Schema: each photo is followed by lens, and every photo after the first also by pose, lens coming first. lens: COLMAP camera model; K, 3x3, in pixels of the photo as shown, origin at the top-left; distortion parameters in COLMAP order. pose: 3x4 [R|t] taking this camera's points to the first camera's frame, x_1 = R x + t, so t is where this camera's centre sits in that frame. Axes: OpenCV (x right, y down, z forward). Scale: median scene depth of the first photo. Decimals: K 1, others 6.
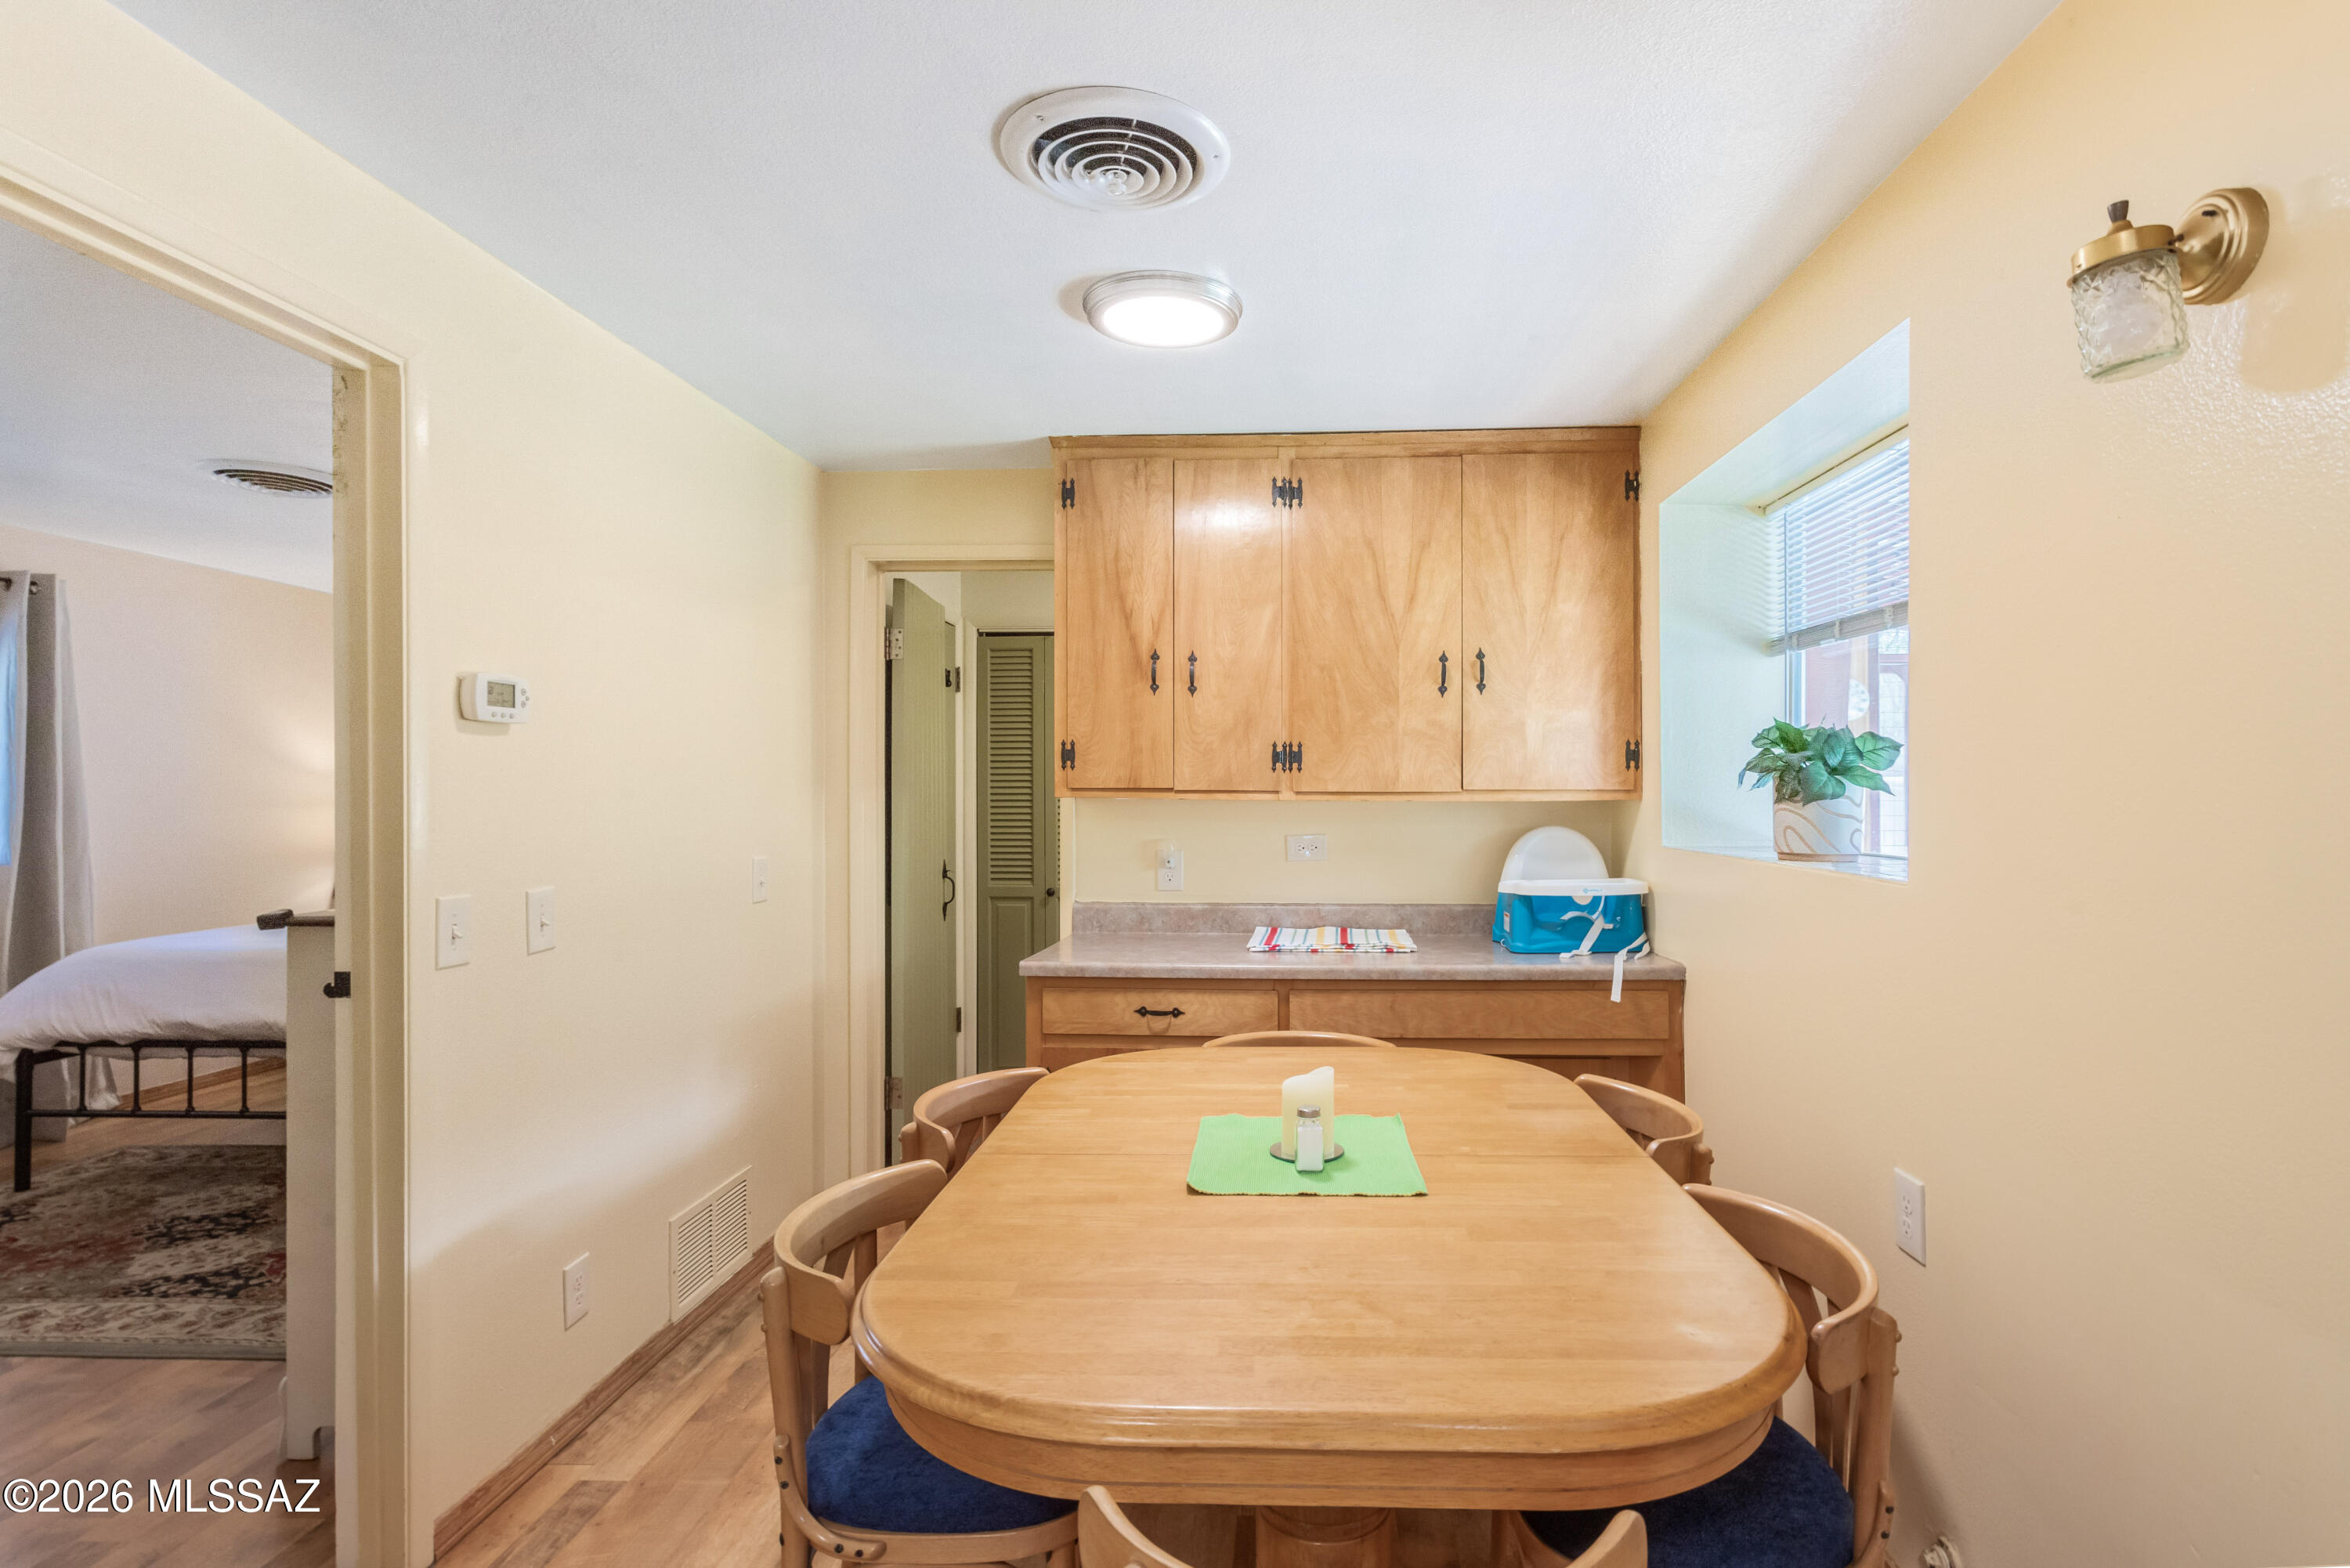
lens RADIAL K [[1132.0, 0, 1249.2], [0, 1132.0, 790.7], [0, 0, 1]] dist [0.002441, 0.000110]
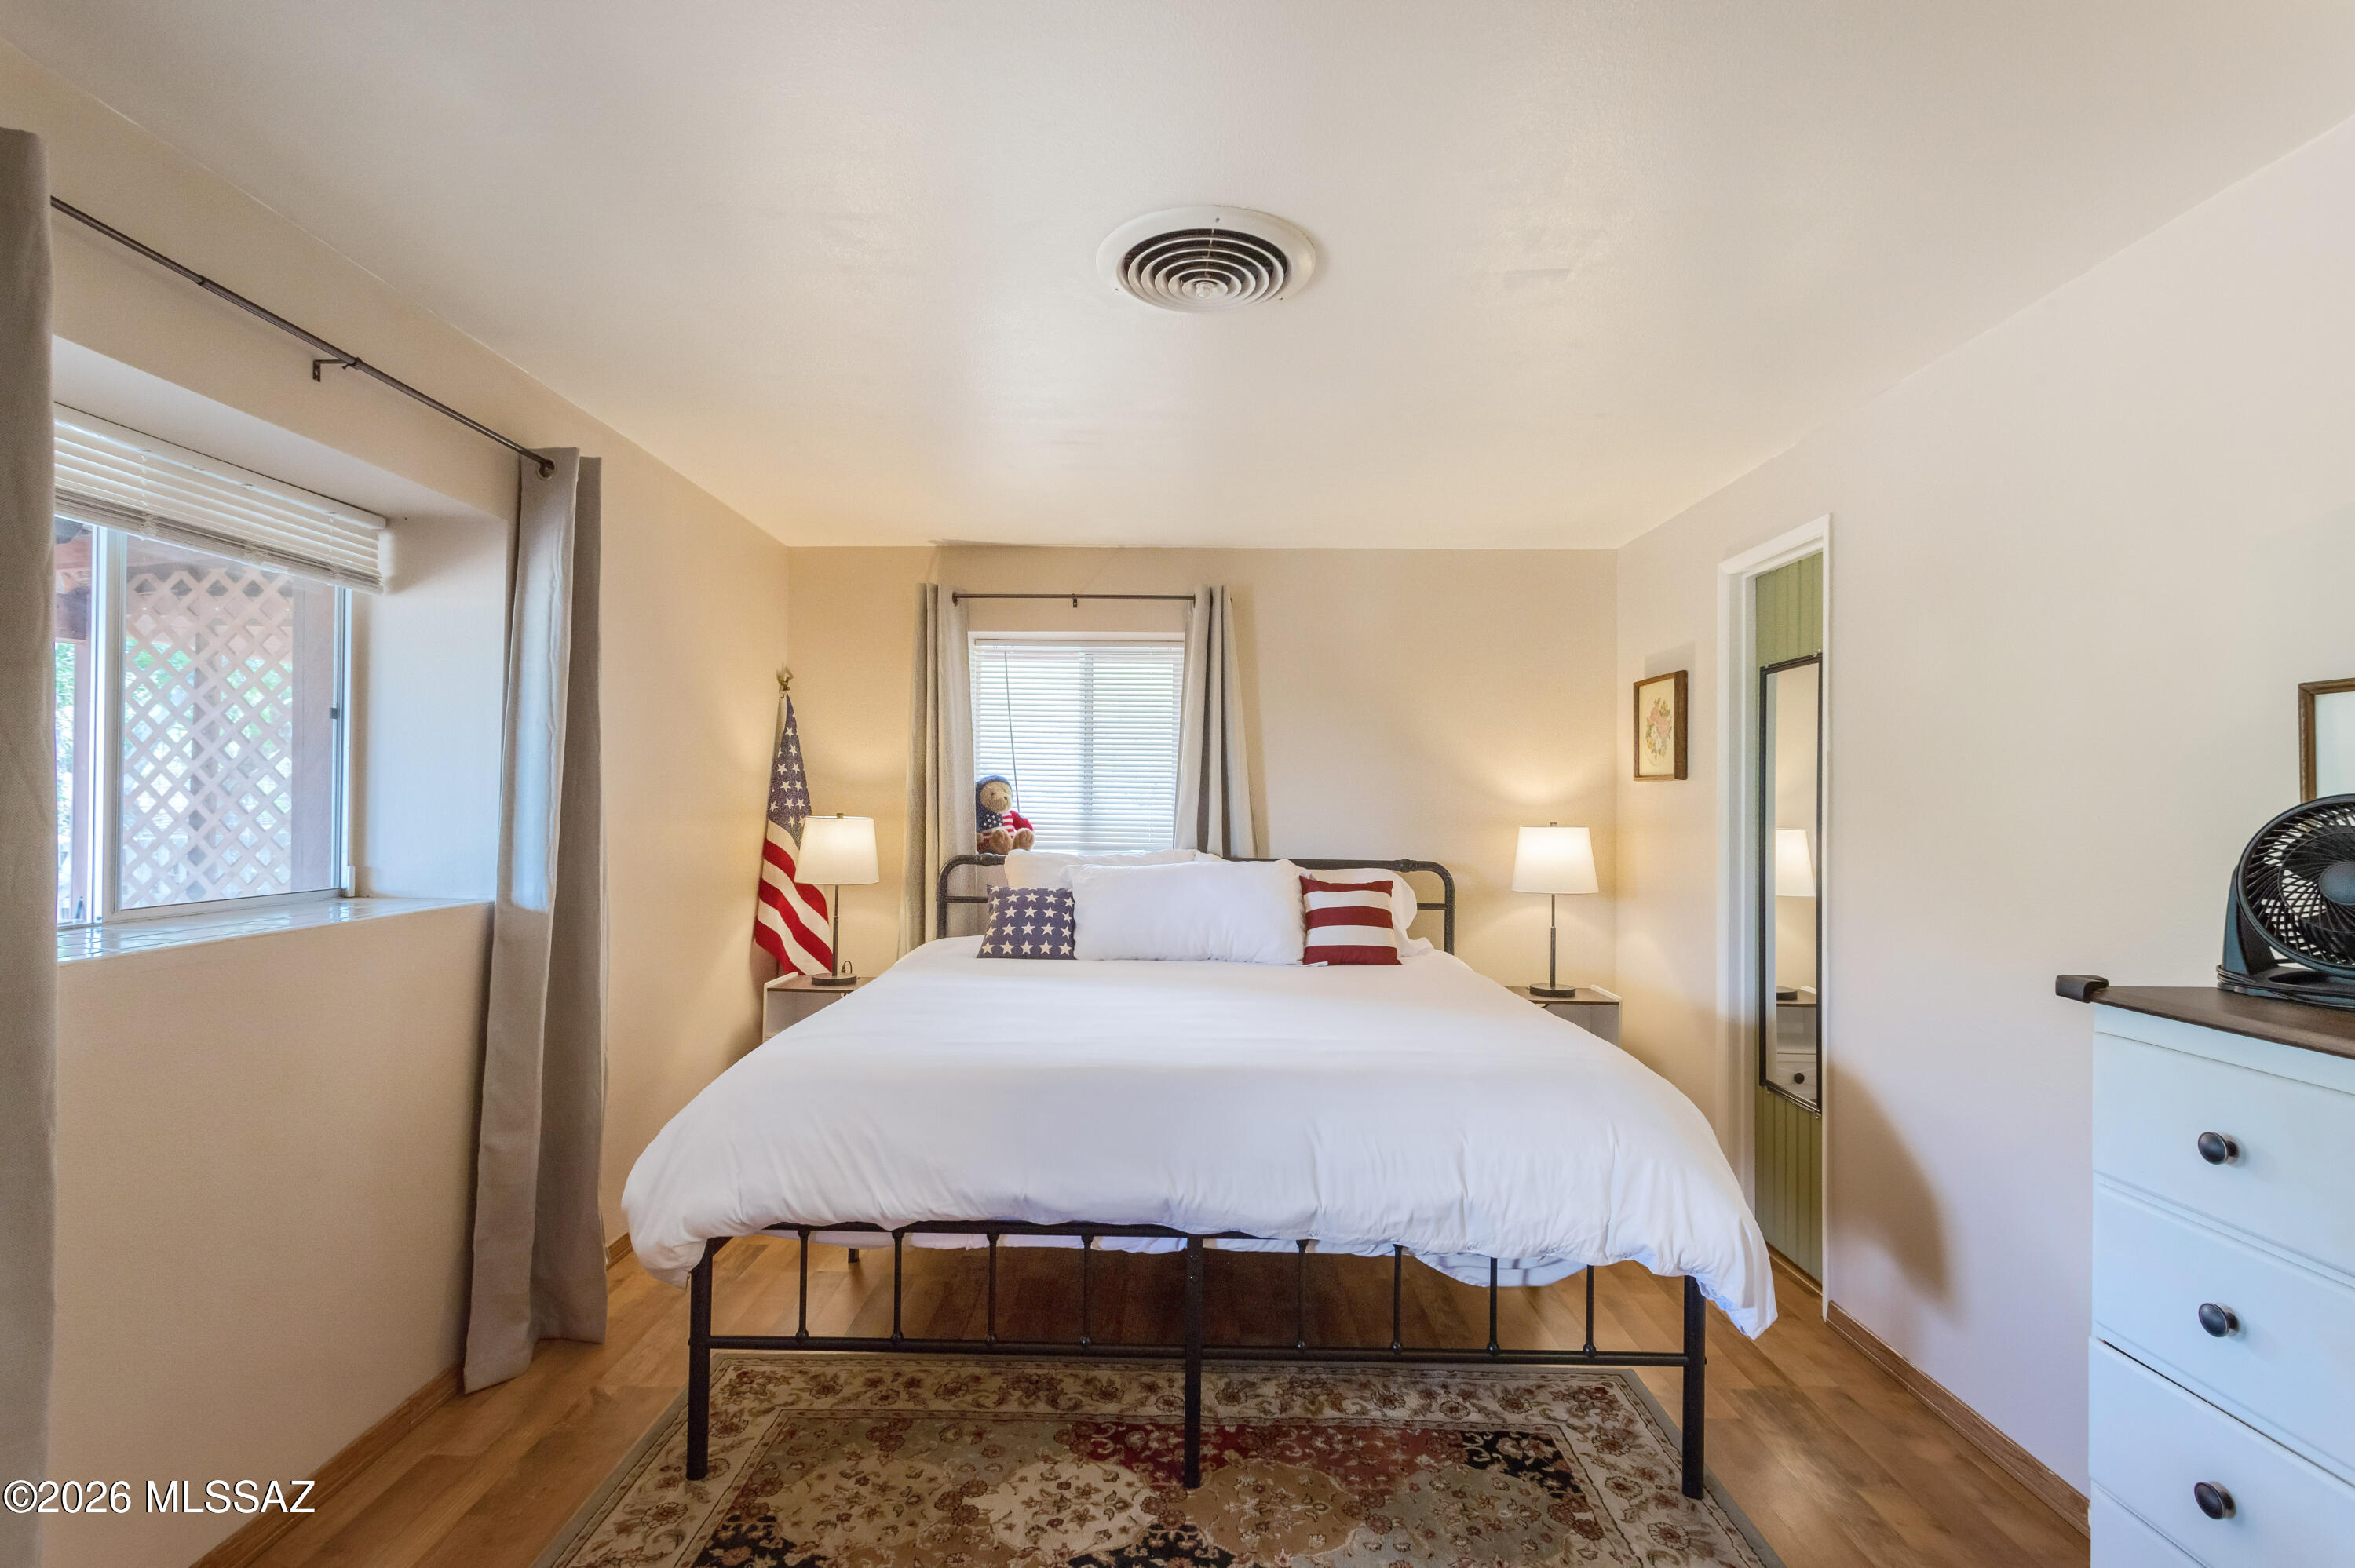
lens RADIAL K [[1134.3, 0, 1178.2], [0, 1134.3, 791.0], [0, 0, 1]] dist [0.002441, 0.000110]
pose [[0.999854, 0.008048, 0.015072, -0.878819], [-0.007949, 0.999947, -0.006589, -0.000595], [-0.015124, 0.006469, 0.999865, 0.422460]]
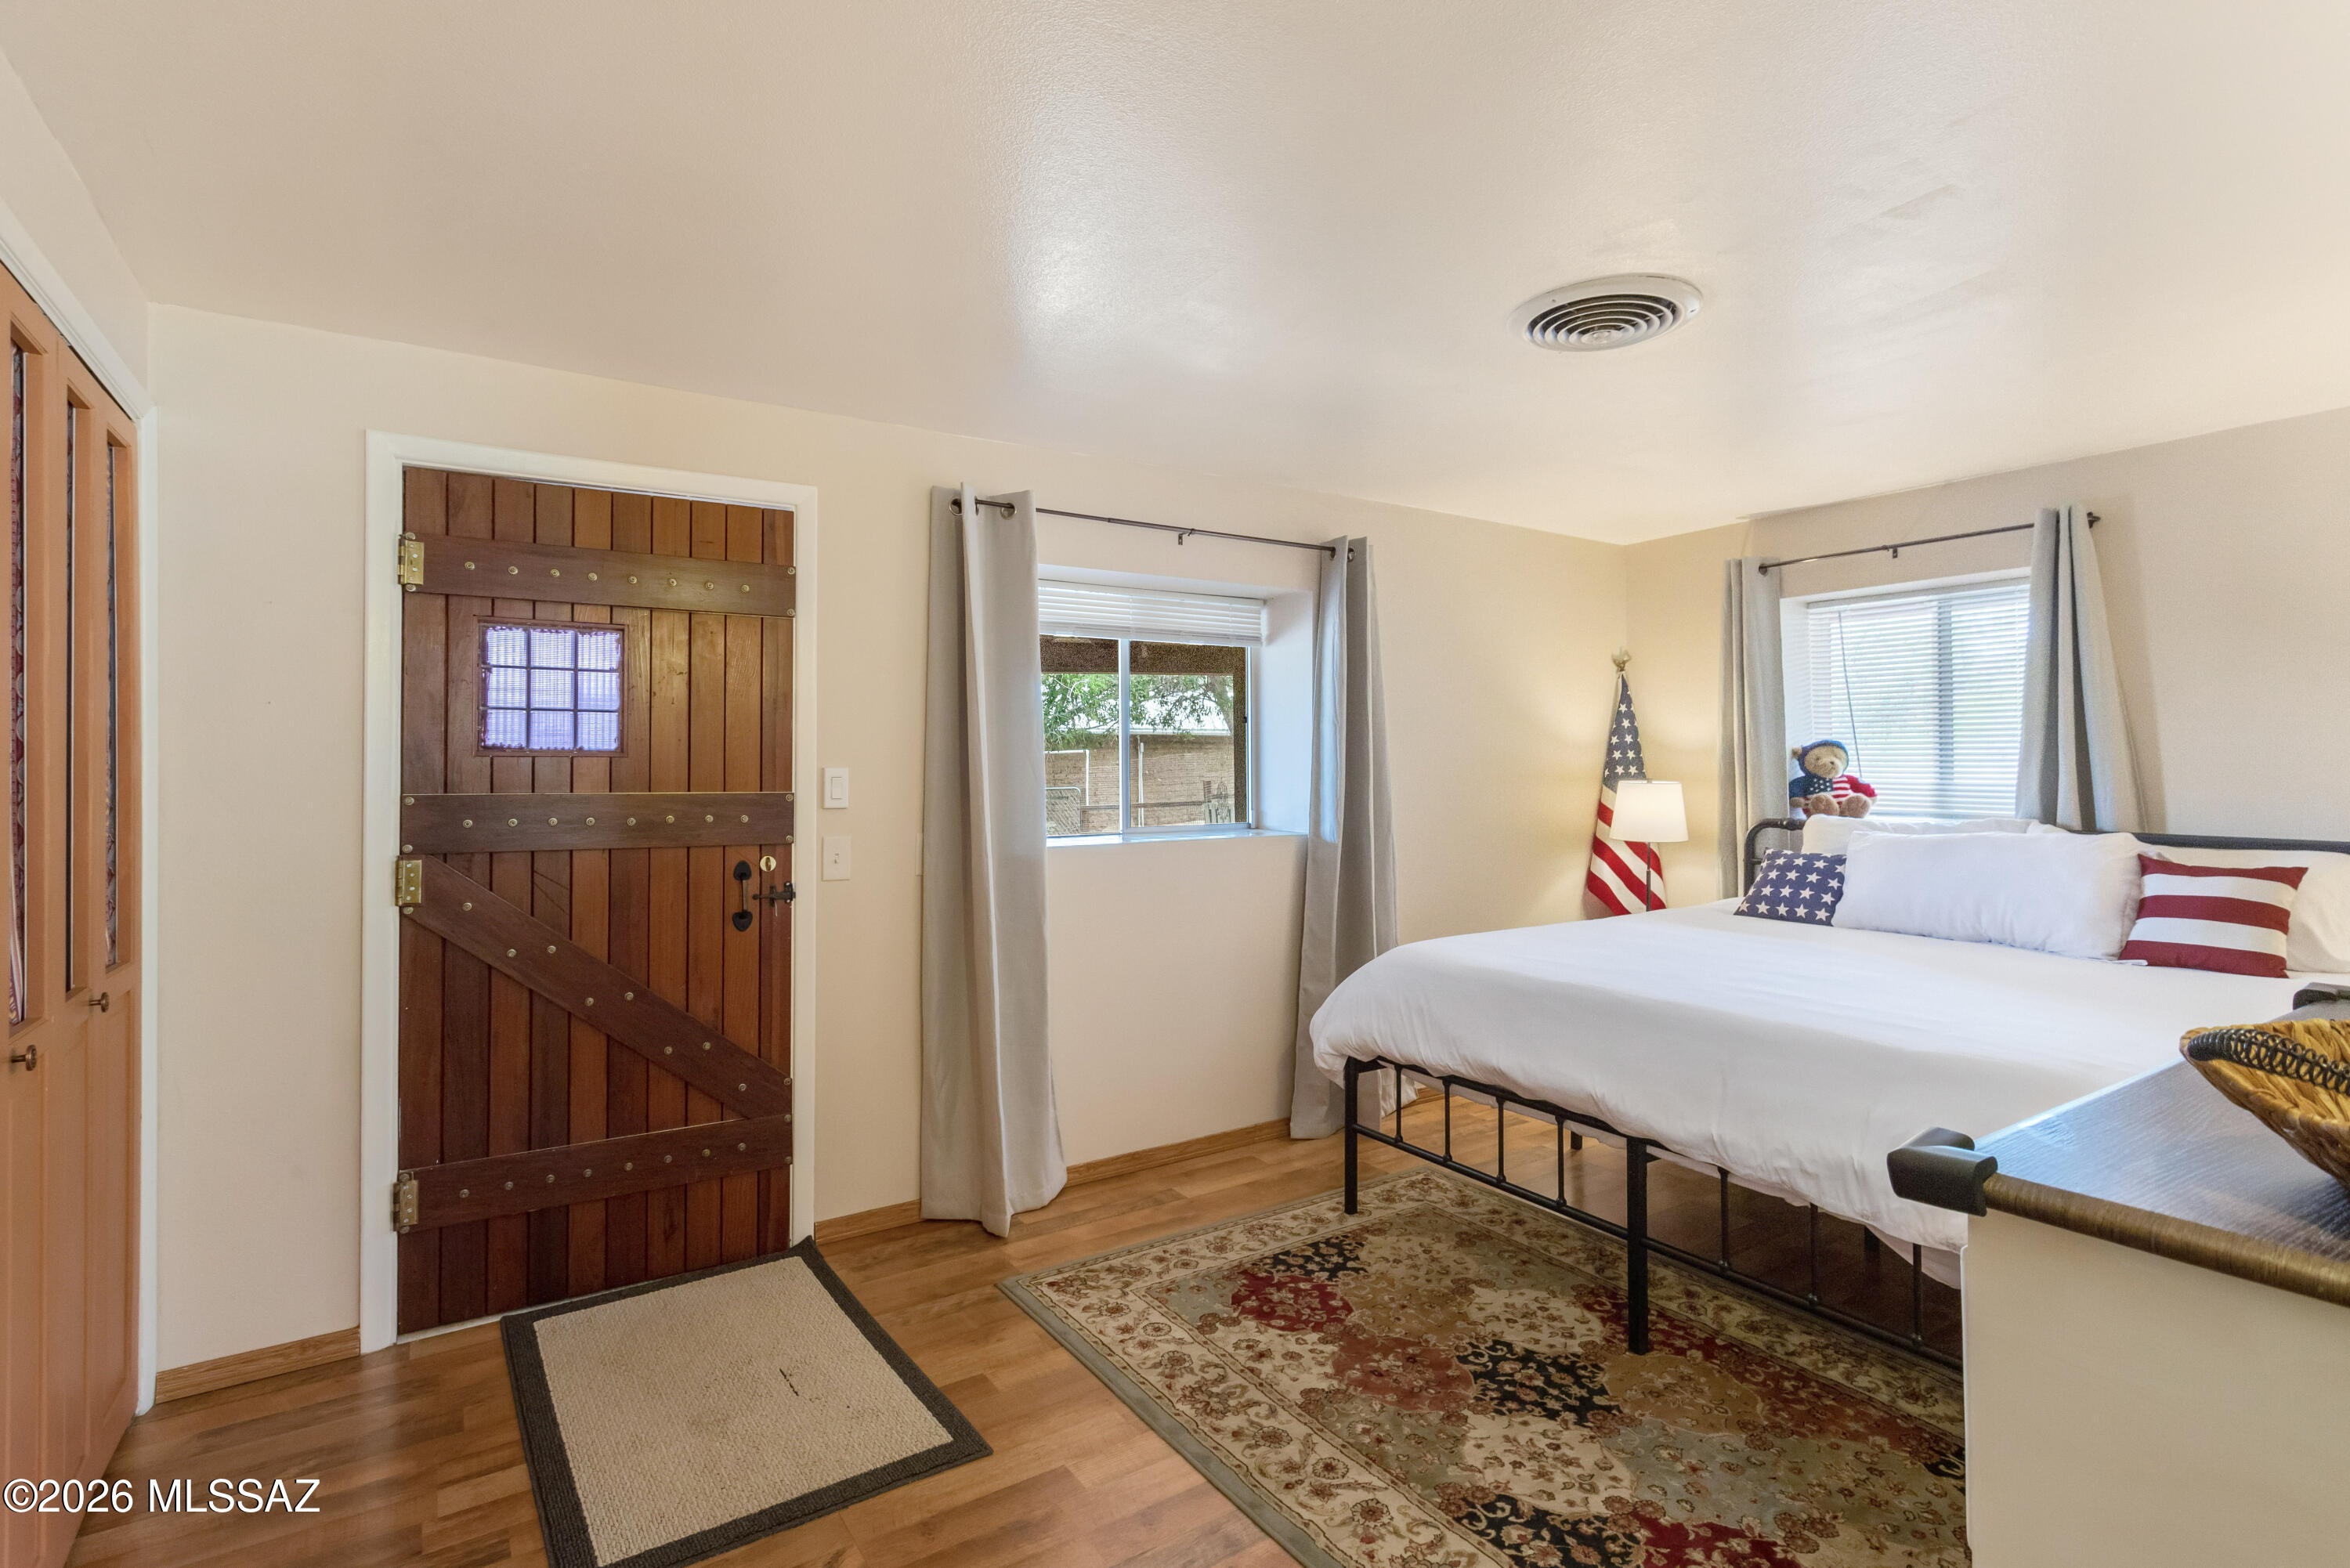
lens RADIAL K [[1132.0, 0, 1175.0], [0, 1132.0, 772.1], [0, 0, 1]] dist [0.002441, 0.000110]
pose [[0.572309, -0.000406, -0.820038, -0.444814], [0.008100, 0.999954, 0.005158, -0.001279], [0.819998, -0.009594, 0.572286, 0.394011]]
